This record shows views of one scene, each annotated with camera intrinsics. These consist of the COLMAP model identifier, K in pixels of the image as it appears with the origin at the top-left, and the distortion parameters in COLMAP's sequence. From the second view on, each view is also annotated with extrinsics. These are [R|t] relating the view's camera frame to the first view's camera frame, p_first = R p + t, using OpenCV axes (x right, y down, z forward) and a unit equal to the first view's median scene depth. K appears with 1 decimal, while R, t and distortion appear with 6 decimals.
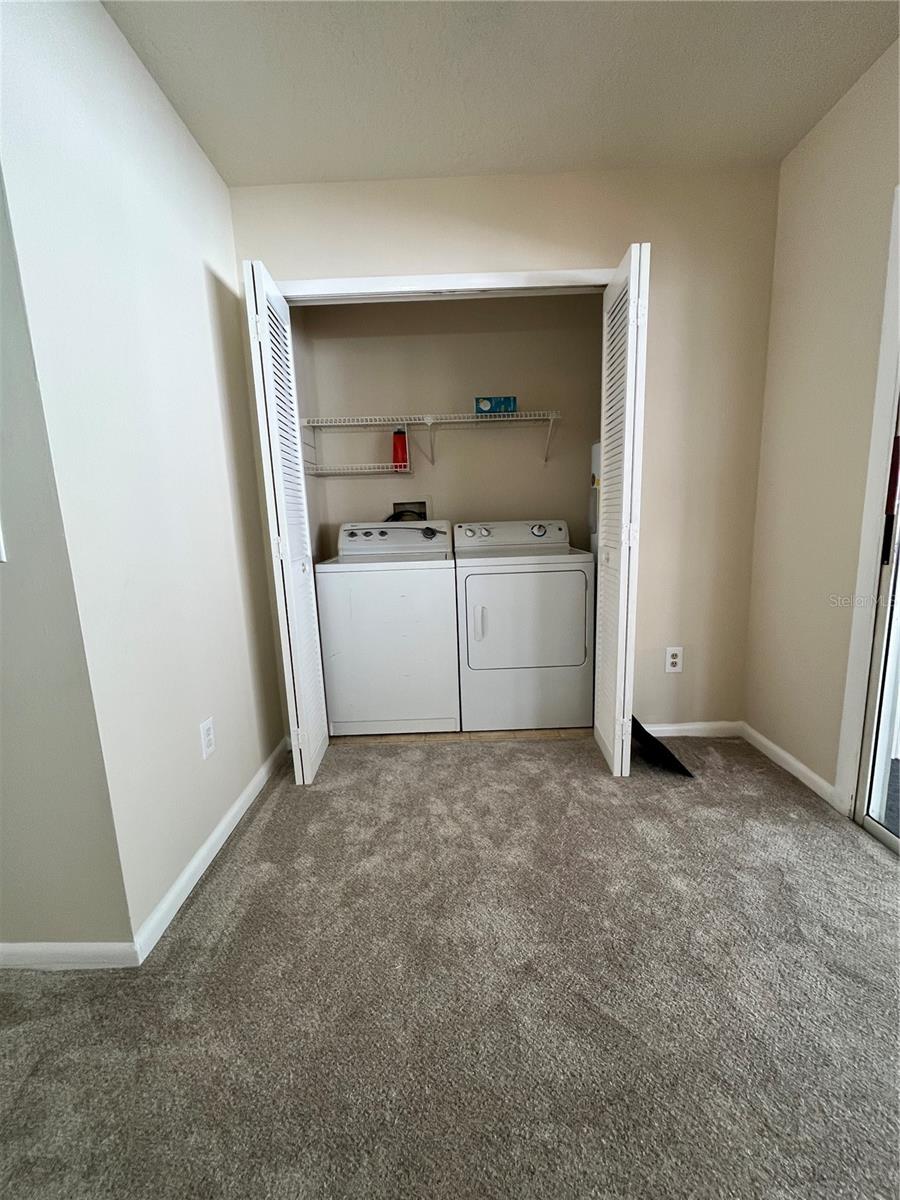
lens RADIAL K [[487.6, 0, 451.4], [0, 487.6, 596.0], [0, 0, 1]] dist [0.011912, -0.000206]
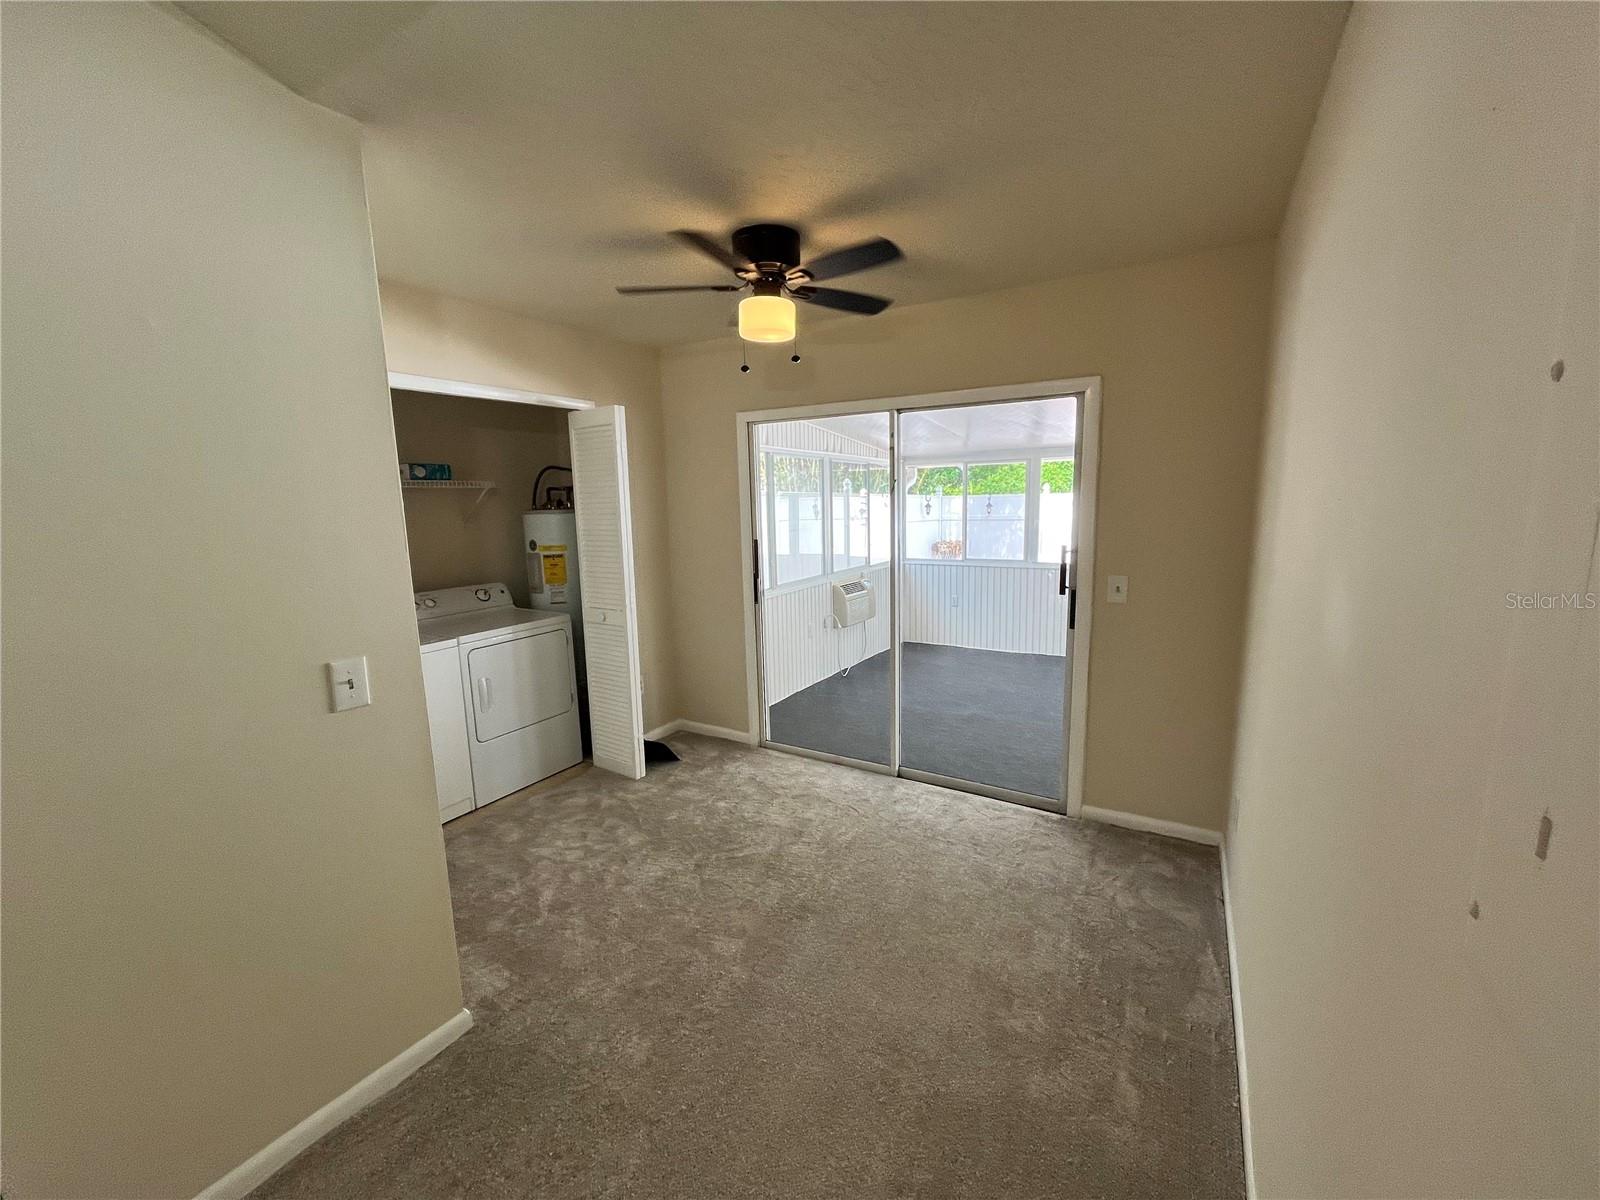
lens RADIAL K [[644.5, 0, 797.9], [0, 644.5, 595.0], [0, 0, 1]] dist [-0.005843, -0.000415]
pose [[0.525744, -0.105642, 0.844058, -0.895032], [0.149402, 0.988302, 0.030636, -0.118730], [-0.837420, 0.109997, 0.535377, -0.366725]]
